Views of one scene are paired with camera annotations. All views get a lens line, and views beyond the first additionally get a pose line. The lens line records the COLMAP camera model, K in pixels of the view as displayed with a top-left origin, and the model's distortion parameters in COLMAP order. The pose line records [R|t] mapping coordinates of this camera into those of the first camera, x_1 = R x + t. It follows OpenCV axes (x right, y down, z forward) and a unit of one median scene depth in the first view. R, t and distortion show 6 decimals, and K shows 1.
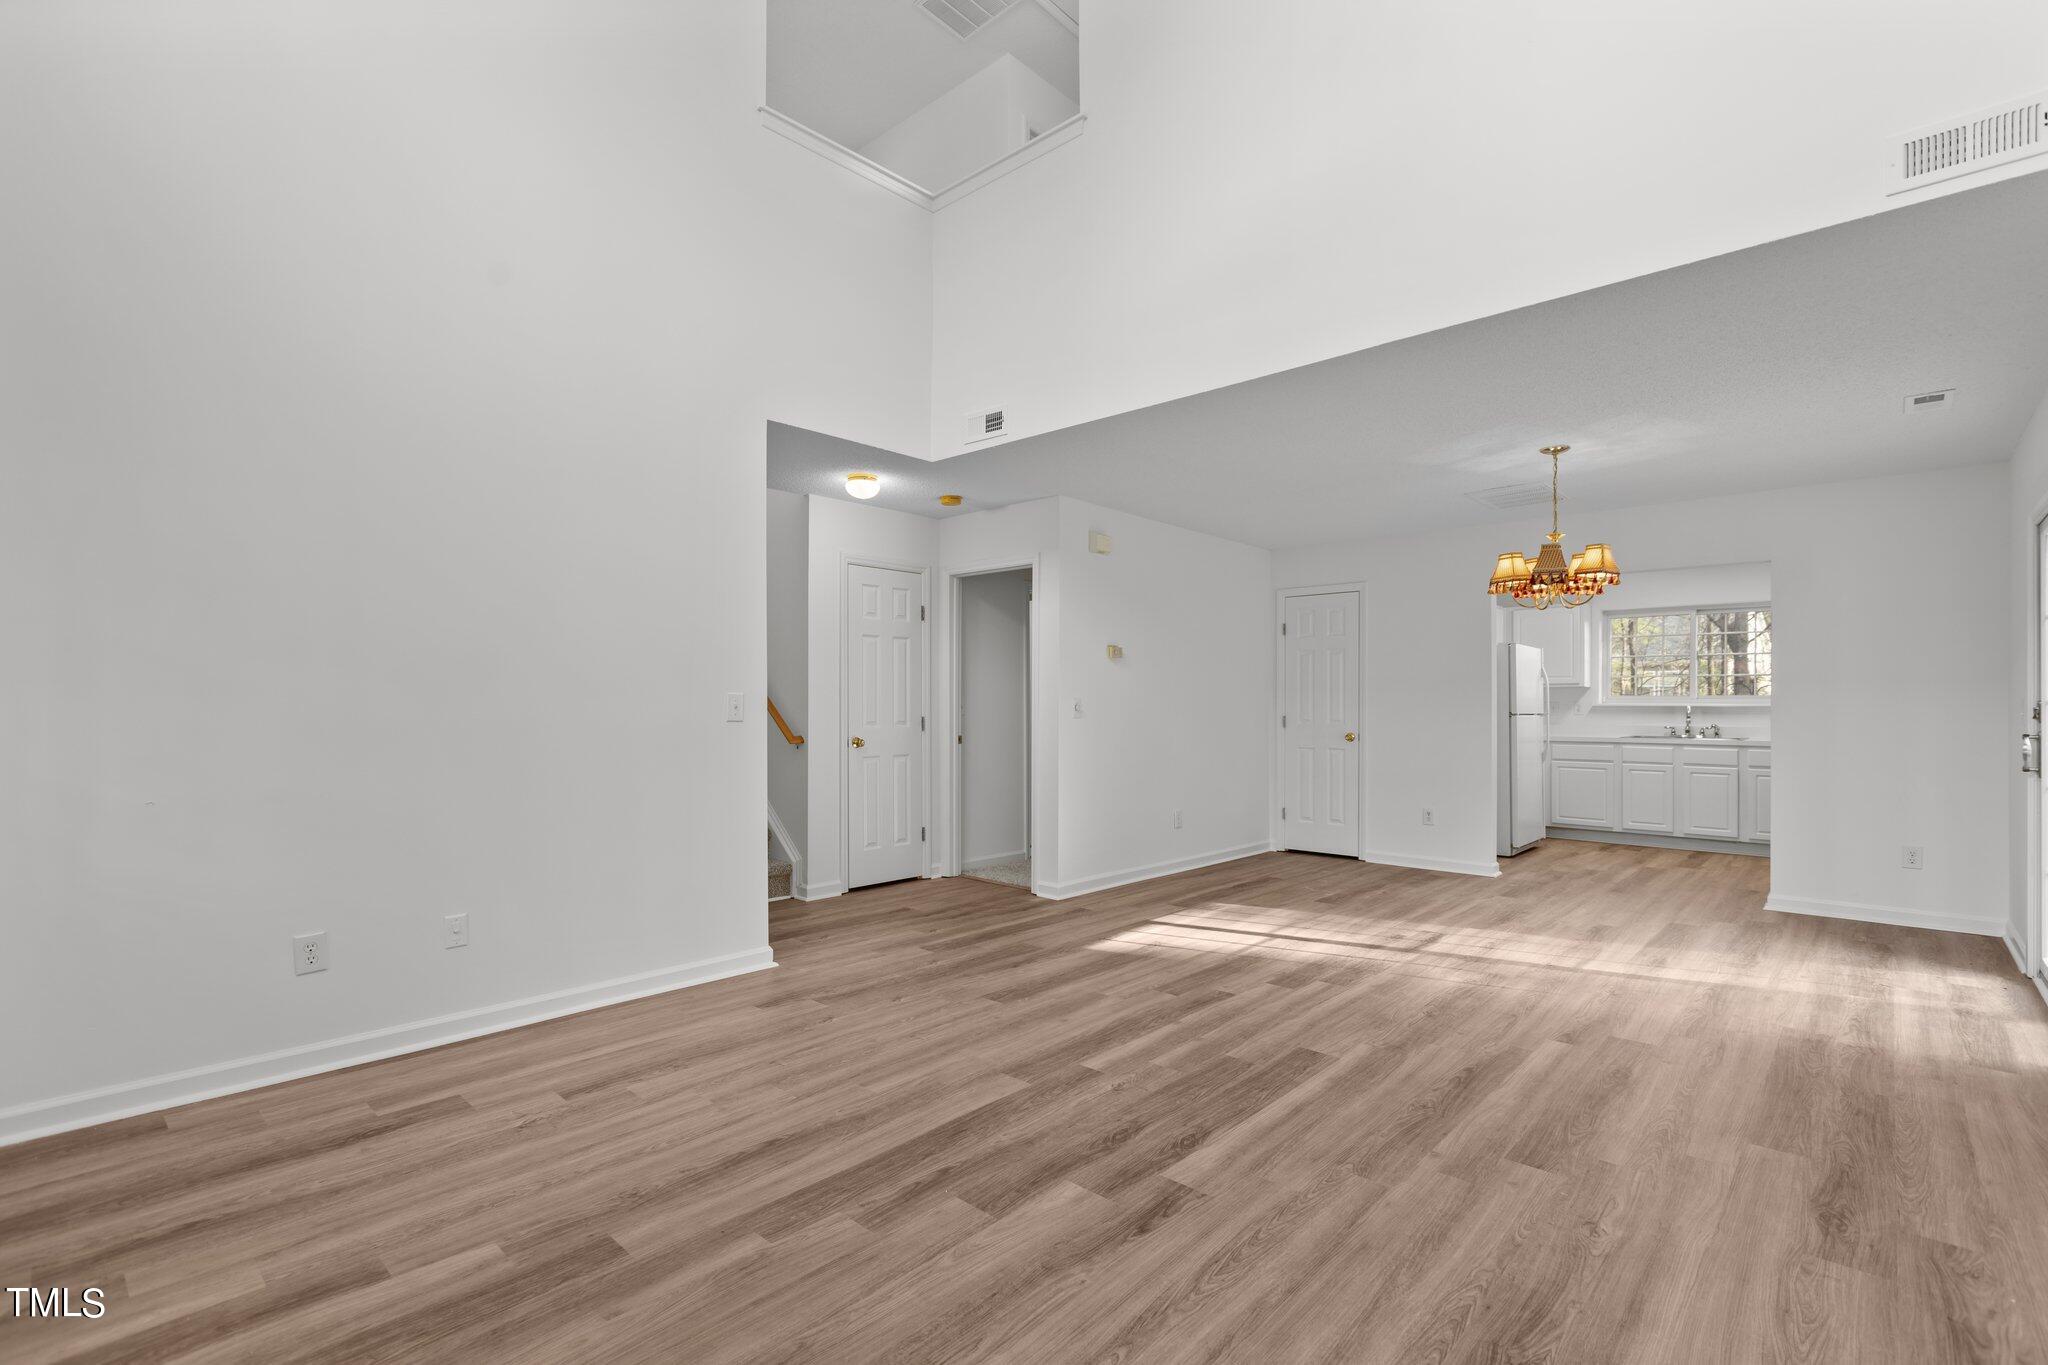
lens RADIAL K [[924.9, 0, 1012.7], [0, 924.9, 693.7], [0, 0, 1]] dist [0.003126, 0.001598]
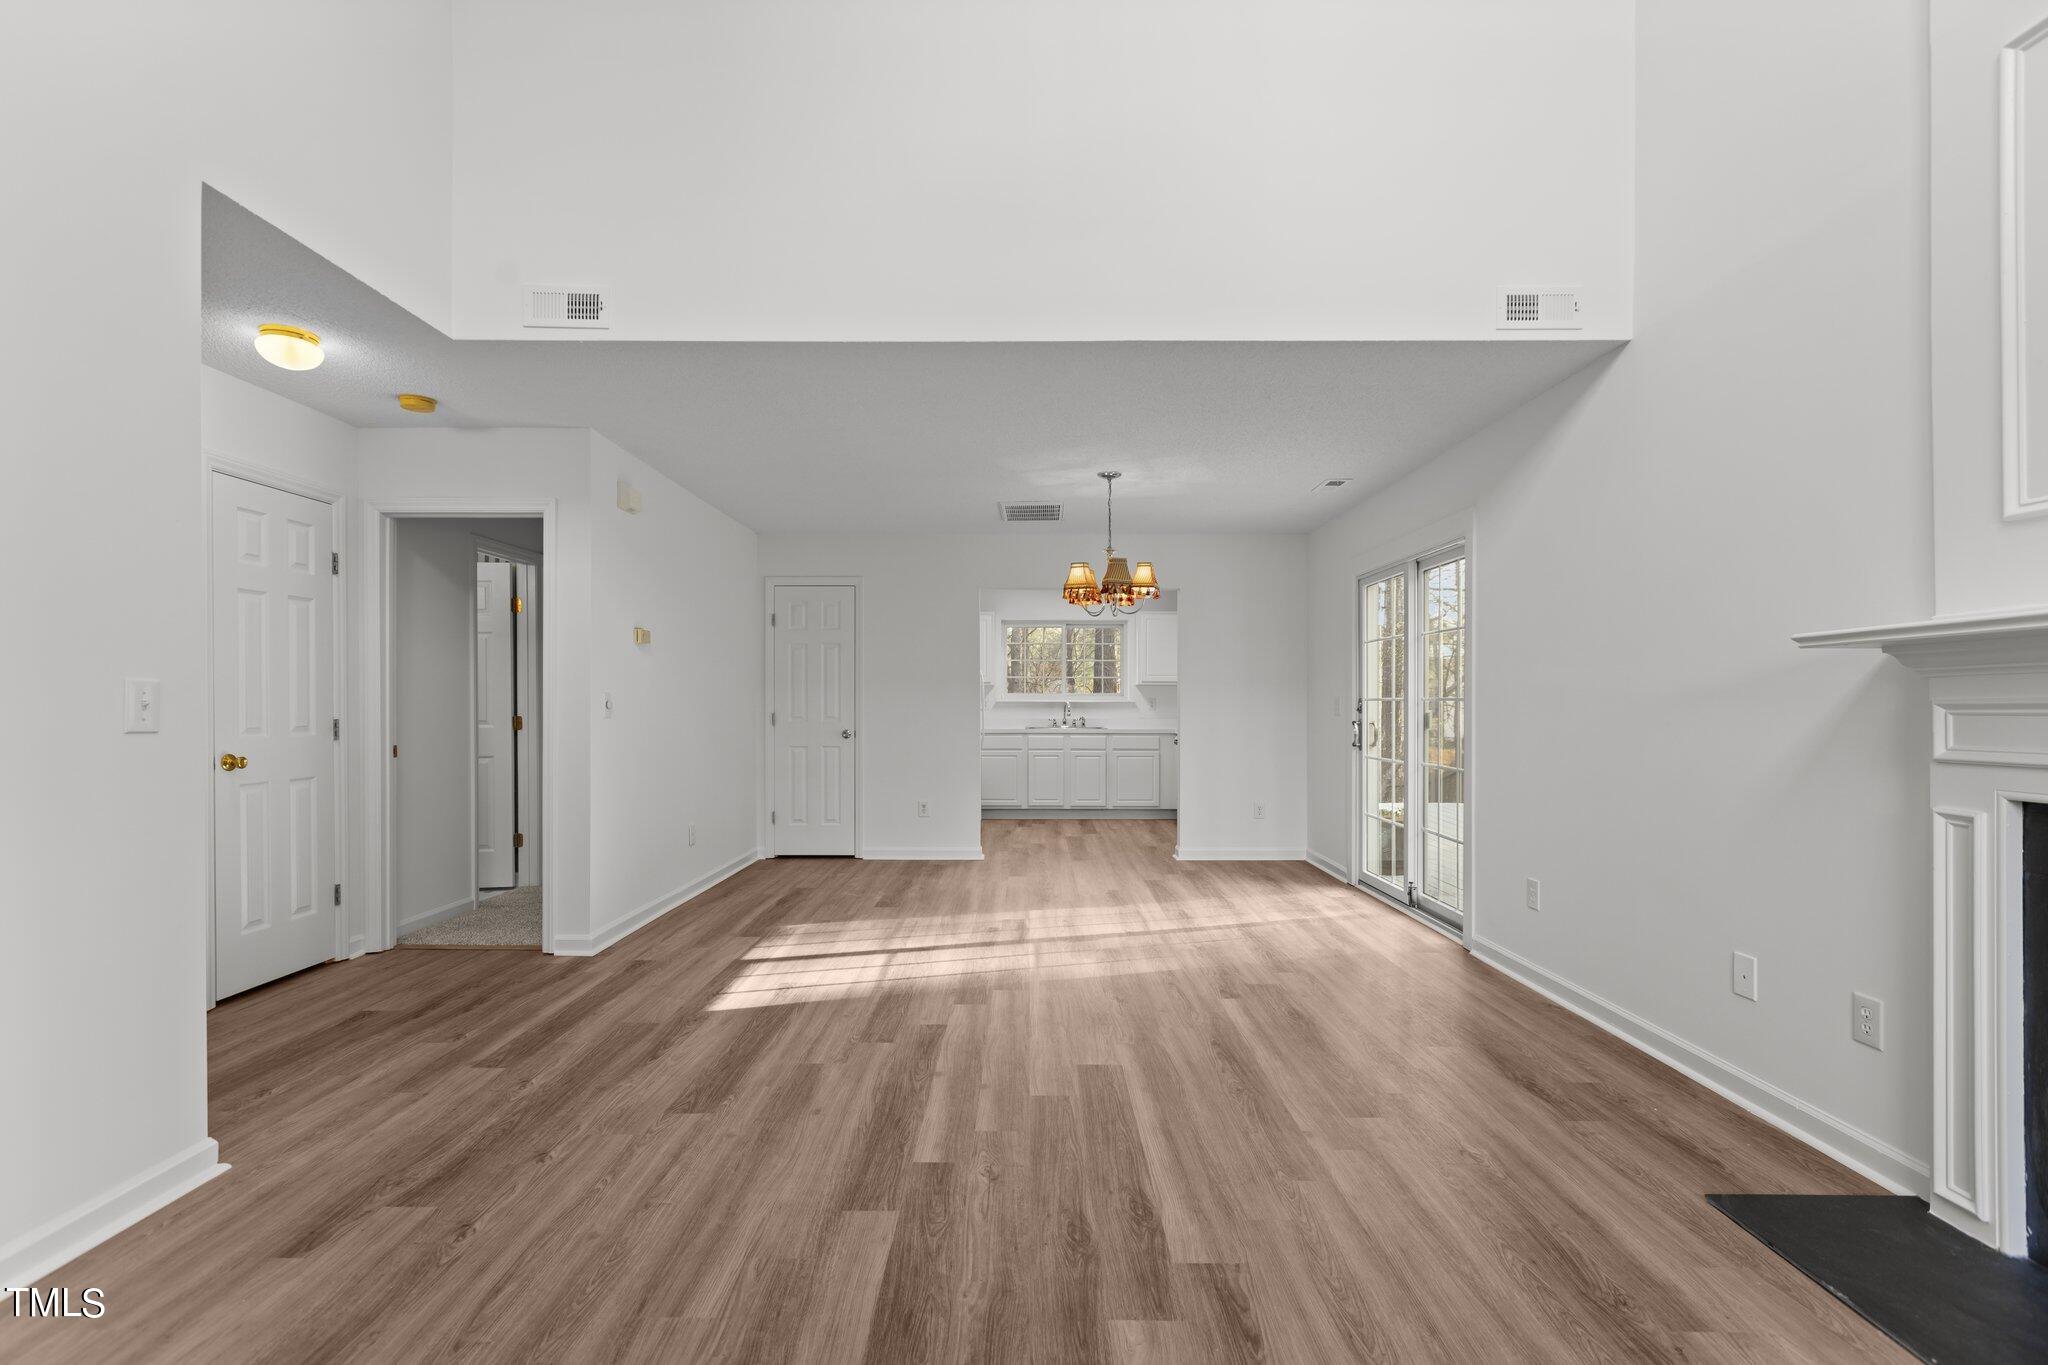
lens RADIAL K [[924.9, 0, 1022.0], [0, 924.9, 695.6], [0, 0, 1]] dist [0.003126, 0.001598]
pose [[0.736352, 0.004063, 0.676586, -0.263195], [-0.008190, 0.999962, 0.002910, 0.002910], [-0.676549, -0.007684, 0.736358, 0.247824]]
